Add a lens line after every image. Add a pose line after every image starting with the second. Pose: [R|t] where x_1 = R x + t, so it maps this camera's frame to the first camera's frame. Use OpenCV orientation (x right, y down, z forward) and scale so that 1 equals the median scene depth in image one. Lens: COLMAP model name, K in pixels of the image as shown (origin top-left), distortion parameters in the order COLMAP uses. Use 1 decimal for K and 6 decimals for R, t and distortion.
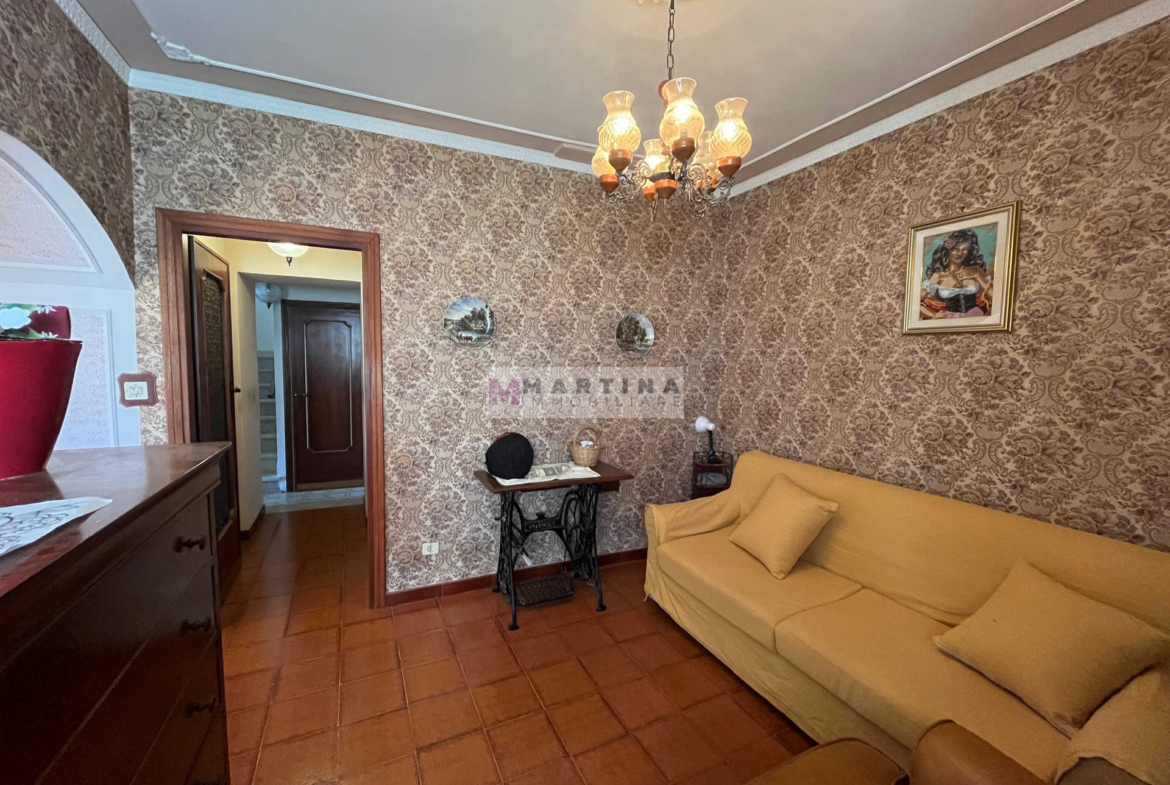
lens RADIAL K [[471.8, 0, 584.0], [0, 471.8, 390.3], [0, 0, 1]] dist [-0.006353, 0.000115]
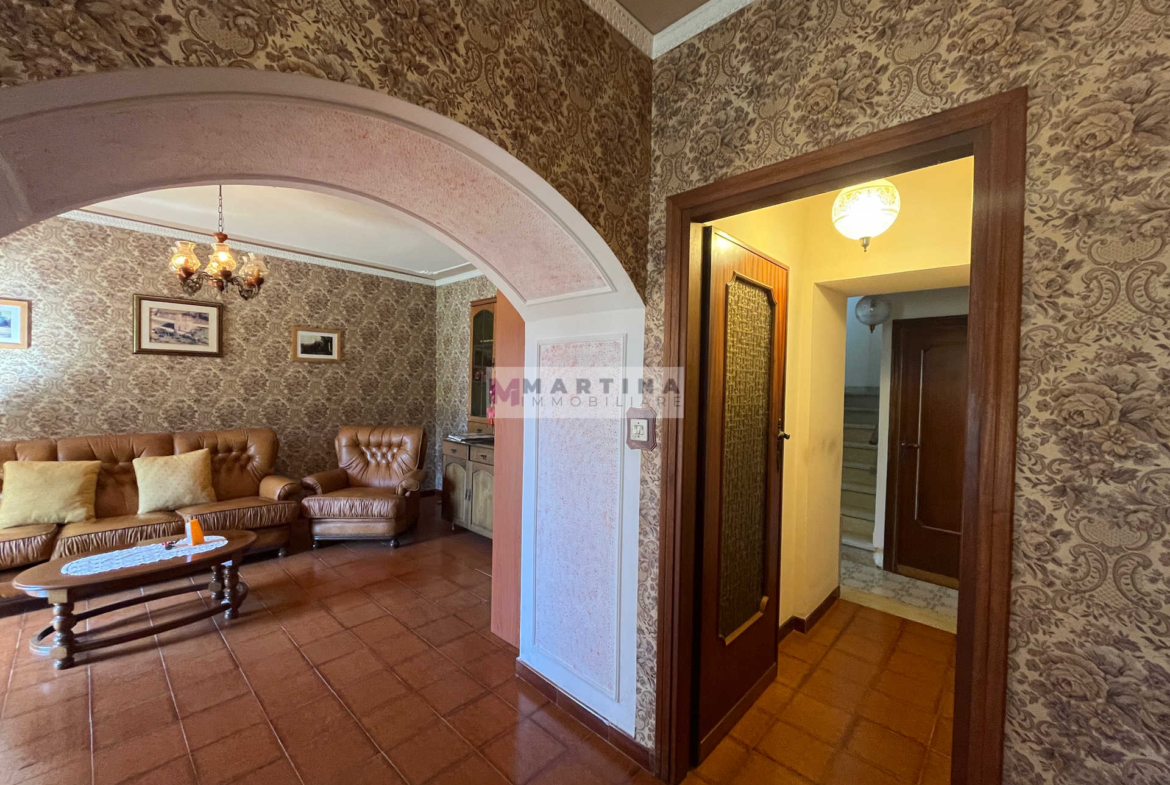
lens RADIAL K [[471.8, 0, 587.9], [0, 471.8, 397.7], [0, 0, 1]] dist [-0.006353, 0.000115]
pose [[0.358504, 0.016810, -0.933377, -0.247706], [-0.078440, 0.996844, -0.012175, -0.042056], [0.930227, 0.077579, 0.358691, 0.684235]]
